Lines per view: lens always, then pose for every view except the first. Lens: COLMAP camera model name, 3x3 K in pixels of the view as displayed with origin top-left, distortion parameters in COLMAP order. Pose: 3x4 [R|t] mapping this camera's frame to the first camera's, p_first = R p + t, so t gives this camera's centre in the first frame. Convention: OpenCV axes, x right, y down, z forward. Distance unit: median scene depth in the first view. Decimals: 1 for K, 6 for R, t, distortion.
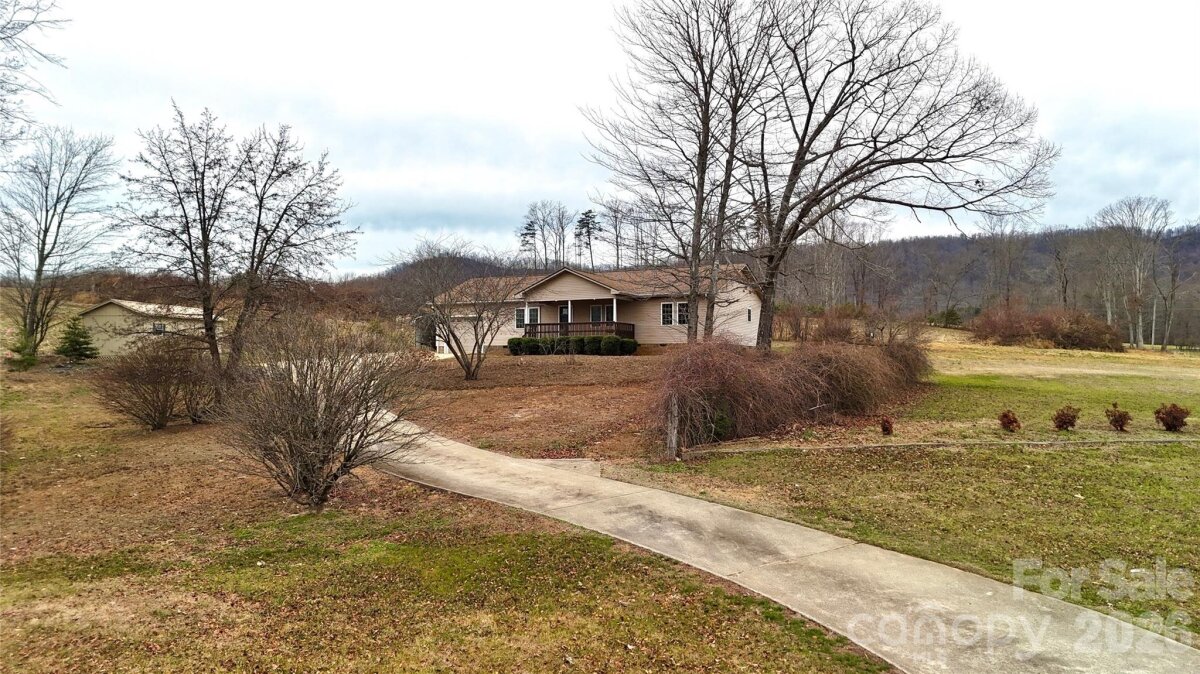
lens RADIAL K [[874.6, 0, 600.0], [0, 874.6, 337.0], [0, 0, 1]] dist [0.039025, -0.004024]
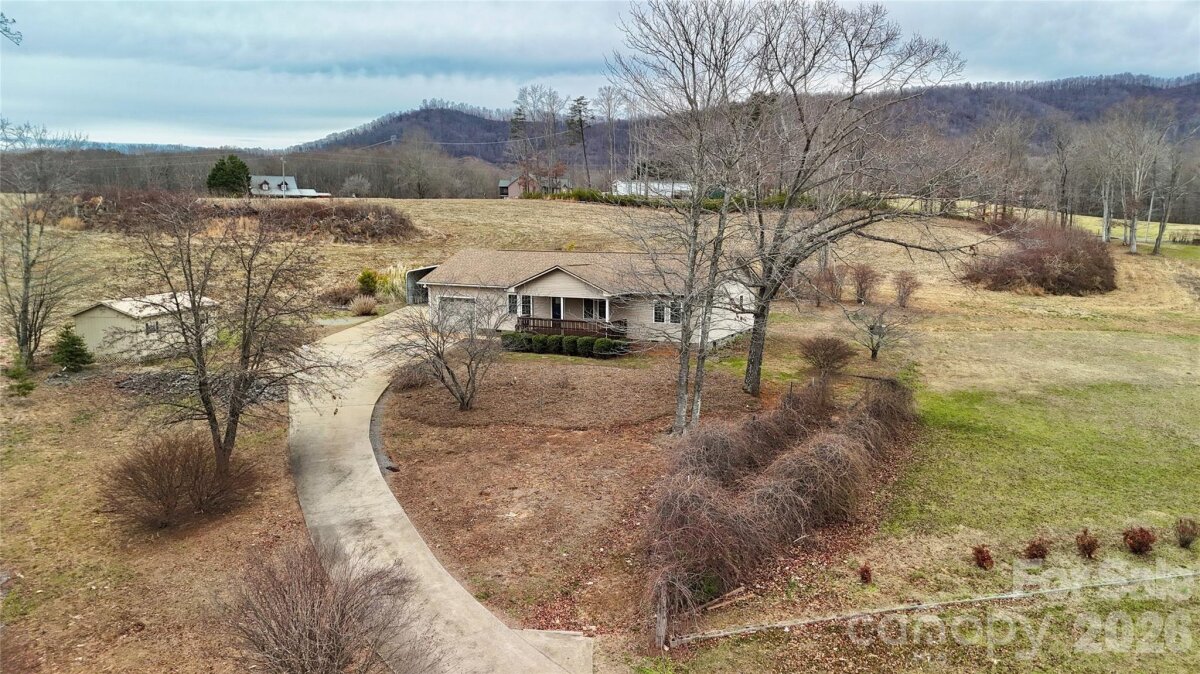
lens RADIAL K [[874.6, 0, 600.0], [0, 874.6, 337.0], [0, 0, 1]] dist [0.039025, -0.004024]
pose [[0.999967, -0.002920, 0.007575, 0.000980], [0.001650, 0.986684, 0.162641, -0.163342], [-0.007949, -0.162623, 0.986656, 0.005954]]
